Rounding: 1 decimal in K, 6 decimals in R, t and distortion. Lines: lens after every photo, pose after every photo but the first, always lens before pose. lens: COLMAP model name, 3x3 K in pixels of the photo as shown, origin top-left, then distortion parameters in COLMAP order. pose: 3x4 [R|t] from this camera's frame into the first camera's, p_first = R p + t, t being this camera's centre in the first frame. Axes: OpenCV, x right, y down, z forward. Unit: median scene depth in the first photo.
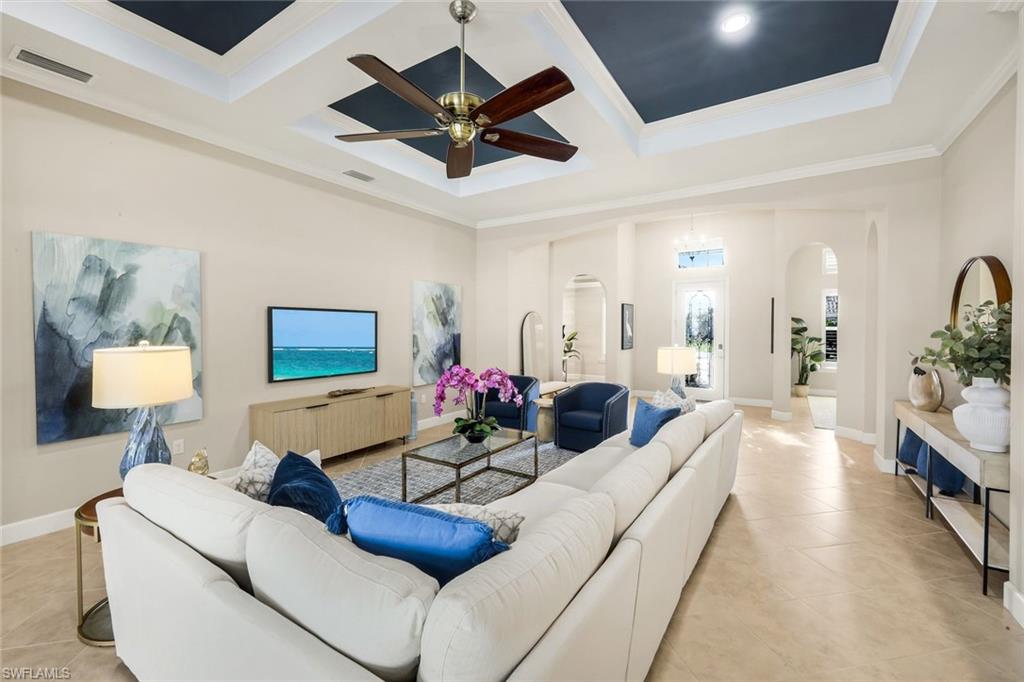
lens RADIAL K [[432.4, 0, 512.0], [0, 432.4, 341.0], [0, 0, 1]] dist [0.002326, 0.000350]
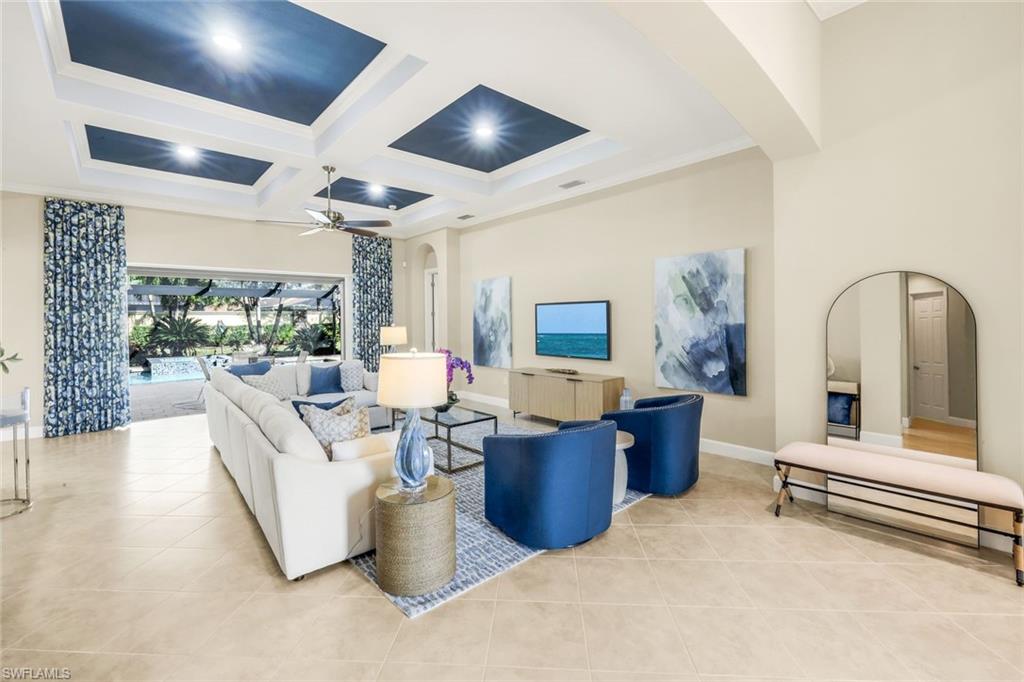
lens RADIAL K [[436.2, 0, 506.9], [0, 436.2, 327.8], [0, 0, 1]] dist [-0.003763, -0.000646]
pose [[-0.278807, 0.020803, -0.960122, 0.757937], [-0.016566, 0.999512, 0.026467, -0.029237], [0.960204, 0.023284, -0.278326, 1.099013]]
